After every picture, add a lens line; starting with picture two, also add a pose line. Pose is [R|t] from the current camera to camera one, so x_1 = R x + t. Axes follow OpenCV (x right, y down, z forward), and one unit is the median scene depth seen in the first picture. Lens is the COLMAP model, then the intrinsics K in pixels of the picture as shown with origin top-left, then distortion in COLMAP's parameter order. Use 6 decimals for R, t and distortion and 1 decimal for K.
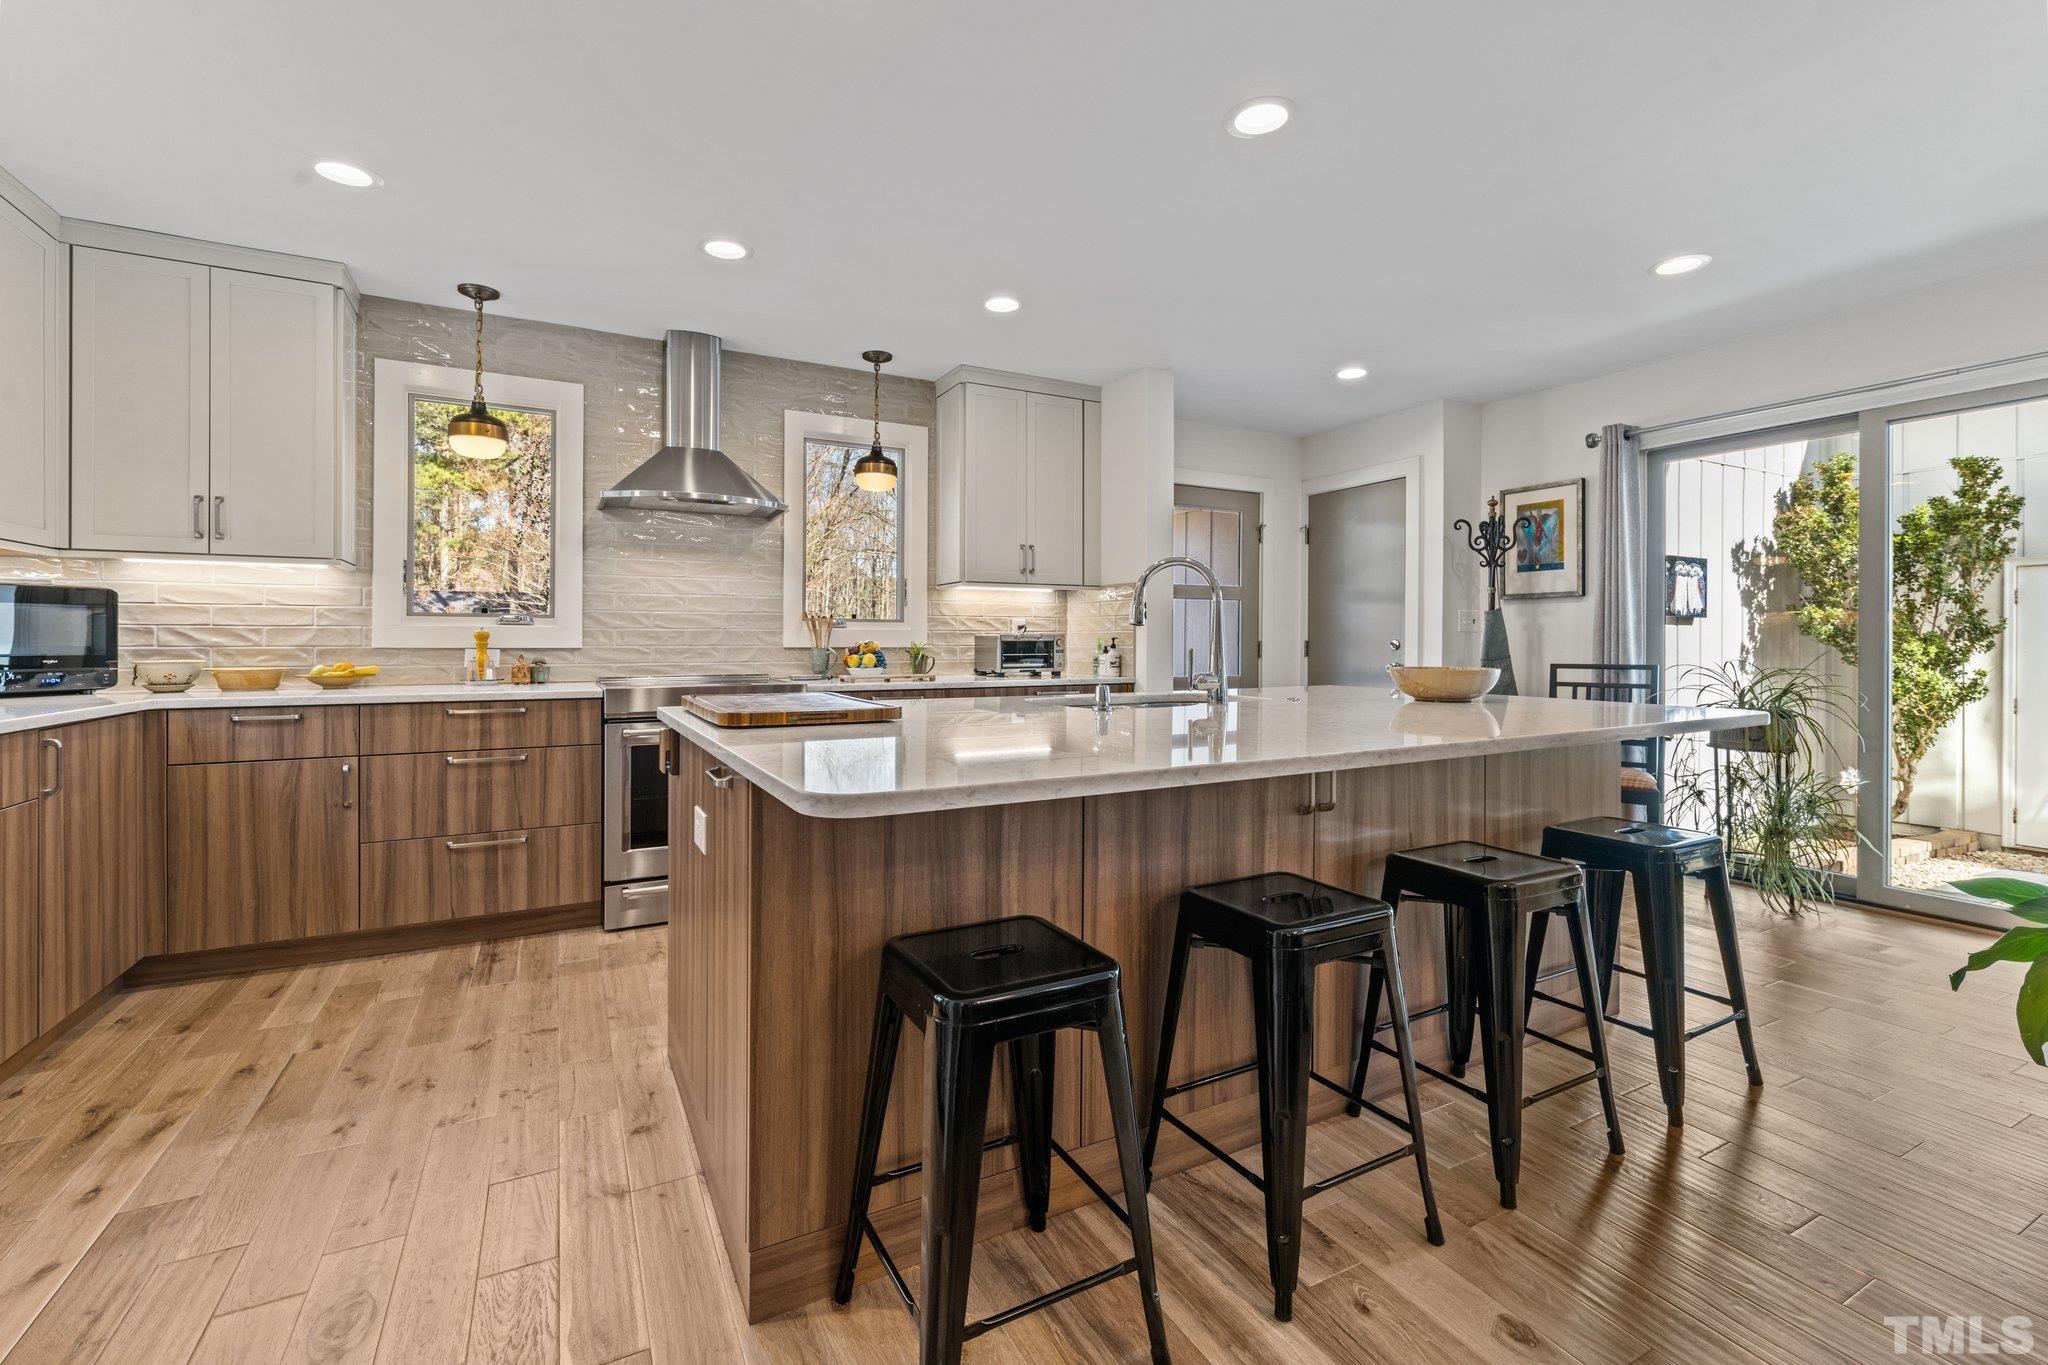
lens RADIAL K [[871.9, 0, 984.3], [0, 871.9, 645.6], [0, 0, 1]] dist [0.000458, -0.001702]
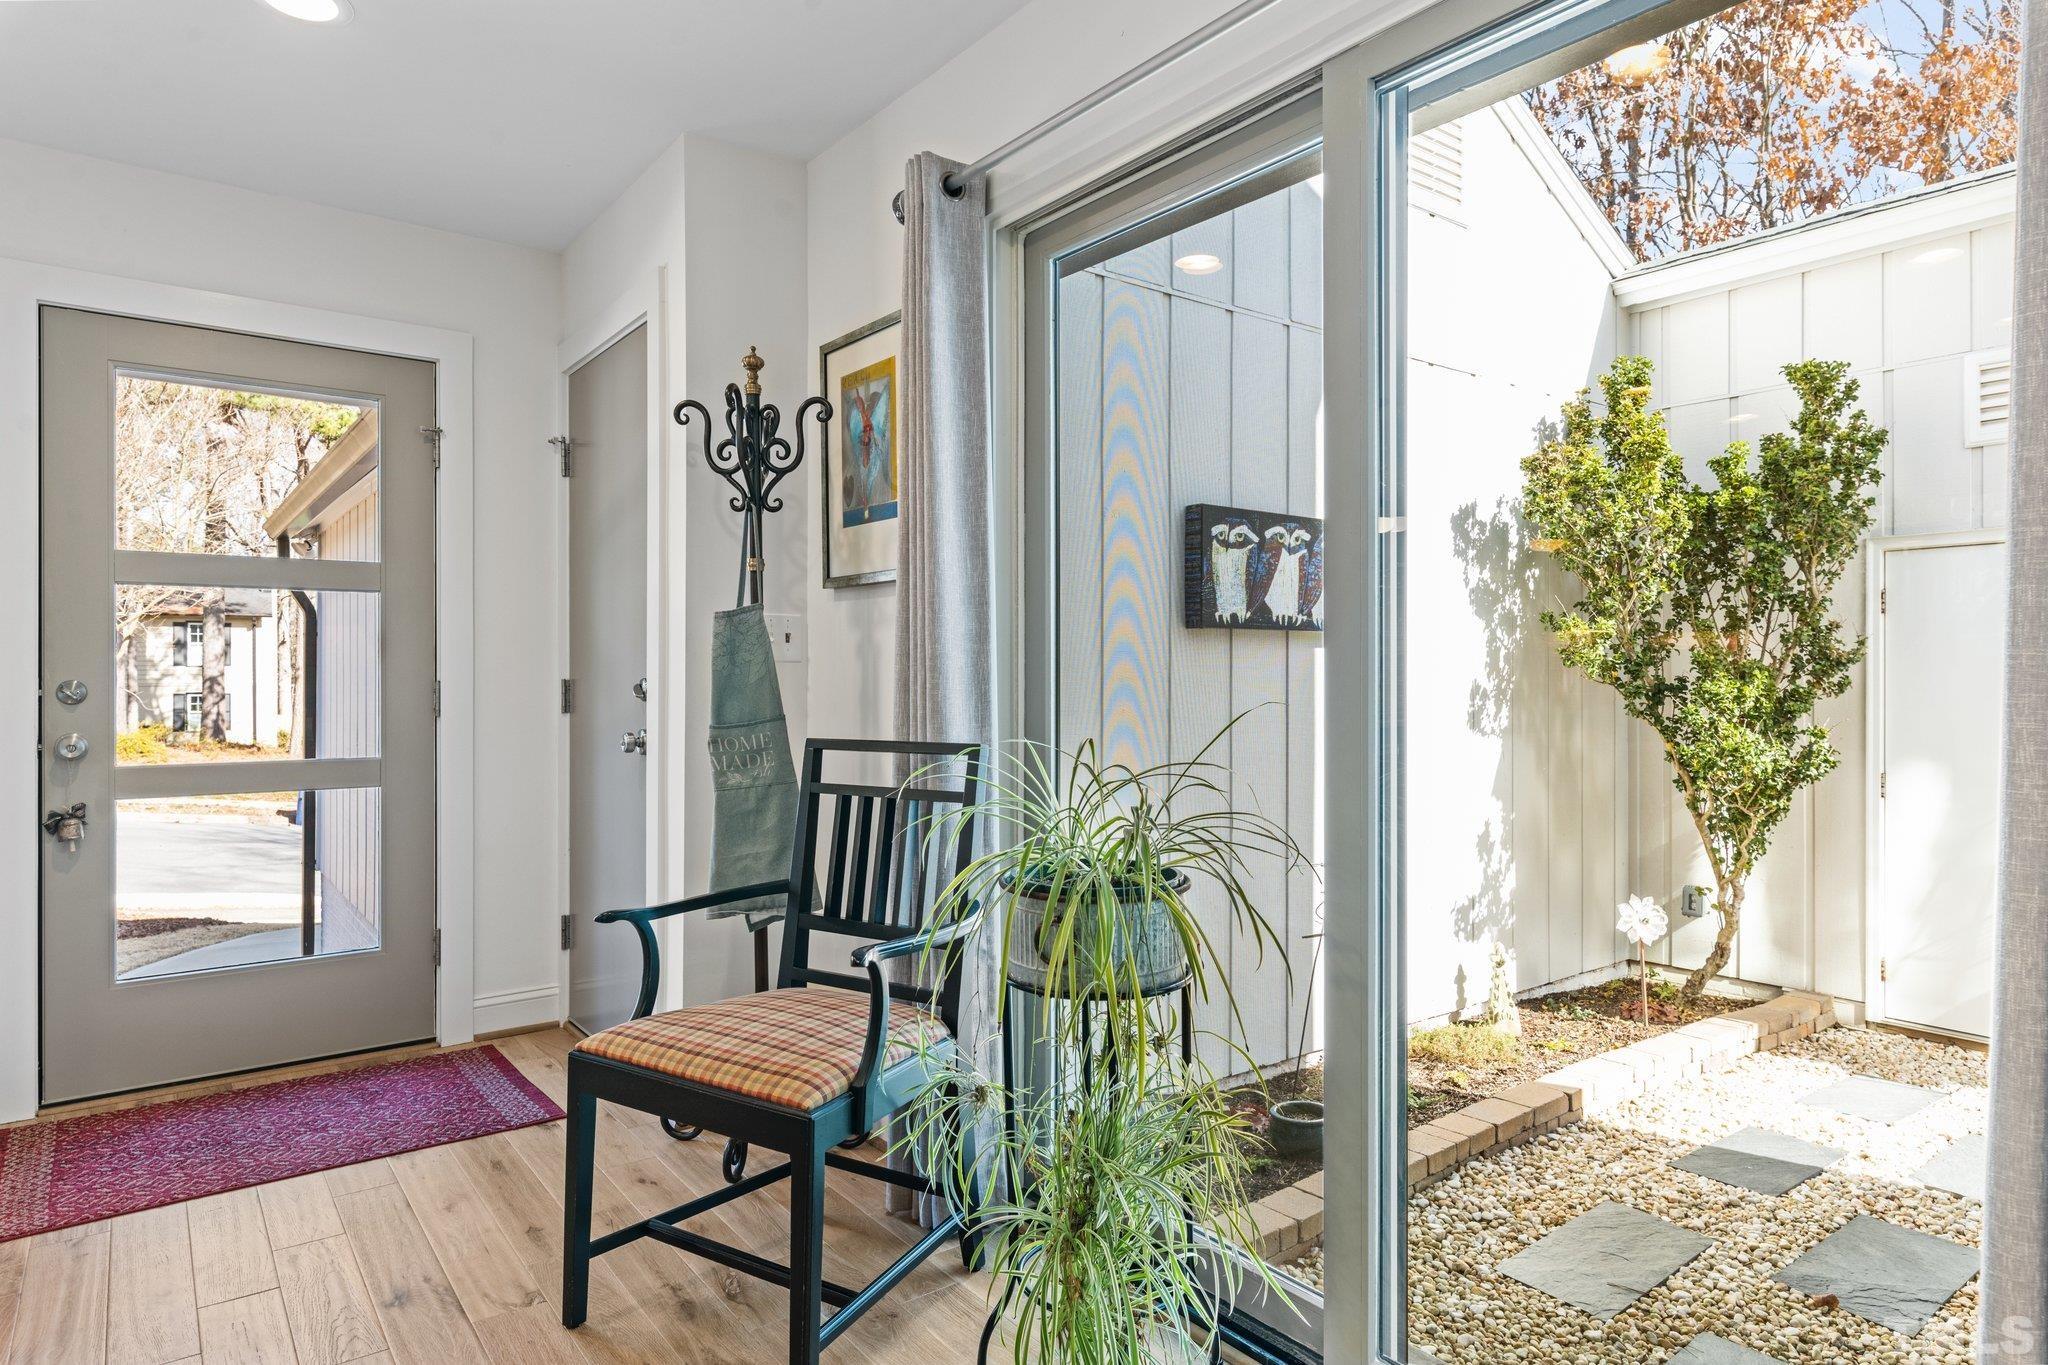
lens RADIAL K [[1192.3, 0, 1009.3], [0, 1192.3, 676.3], [0, 0, 1]] dist [0.019795, -0.000341]
pose [[0.983464, -0.003791, 0.181065, 0.835085], [0.004556, 0.999982, -0.003808, -0.008230], [-0.181047, 0.004570, 0.983464, 0.553036]]
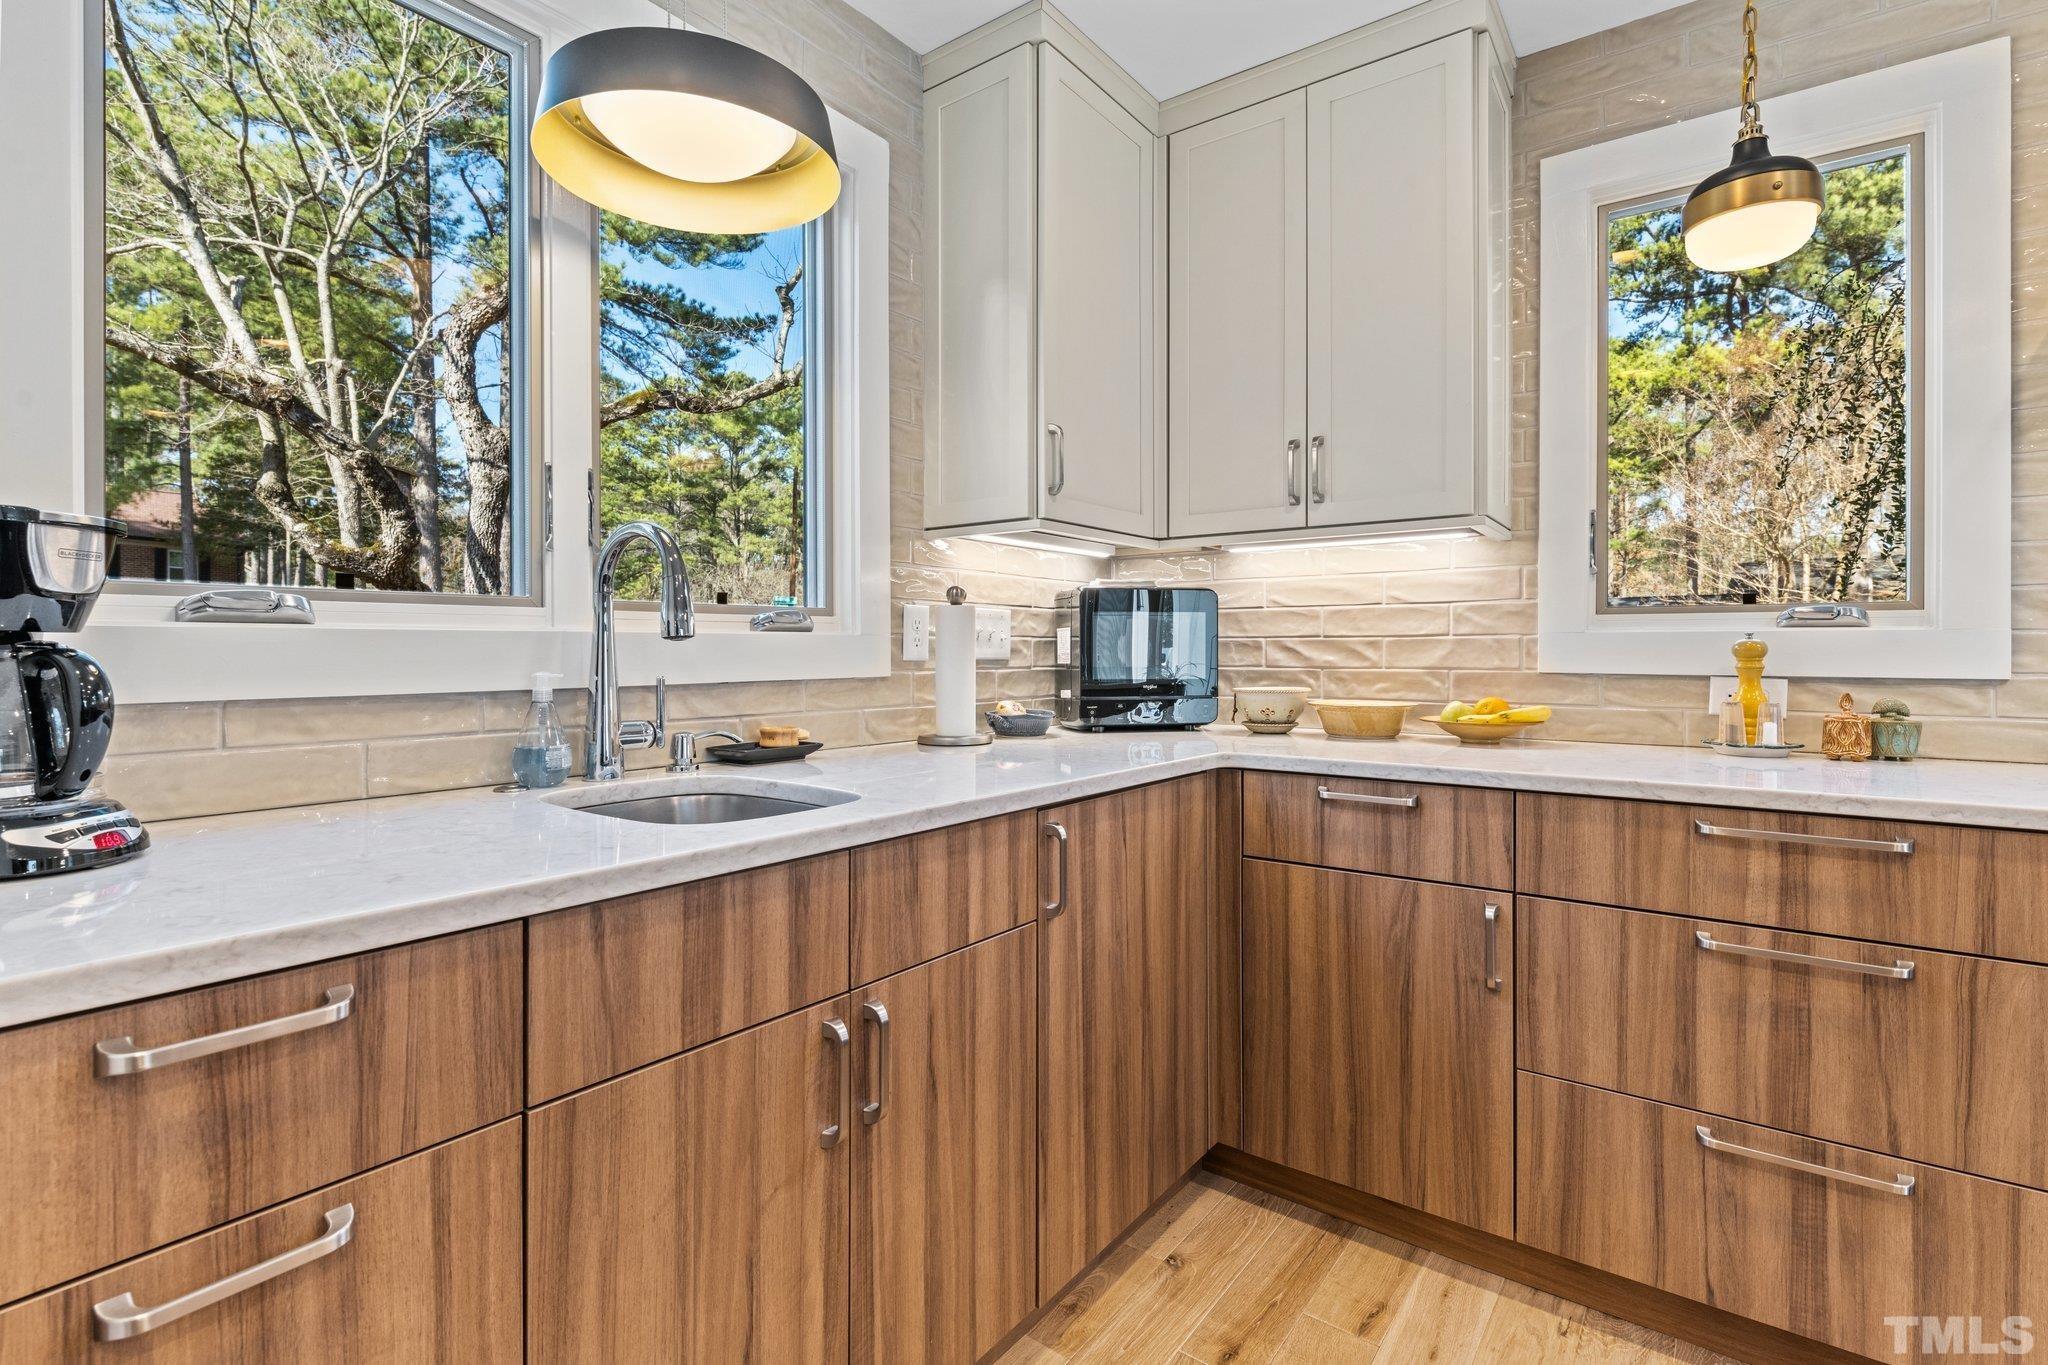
lens RADIAL K [[983.7, 0, 1030.9], [0, 983.7, 642.6], [0, 0, 1]] dist [-0.002440, -0.001287]
pose [[0.463061, -0.010000, -0.886270, -0.307372], [-0.003518, 0.999908, -0.013120, -0.007718], [0.886320, 0.009193, 0.462983, 0.438921]]
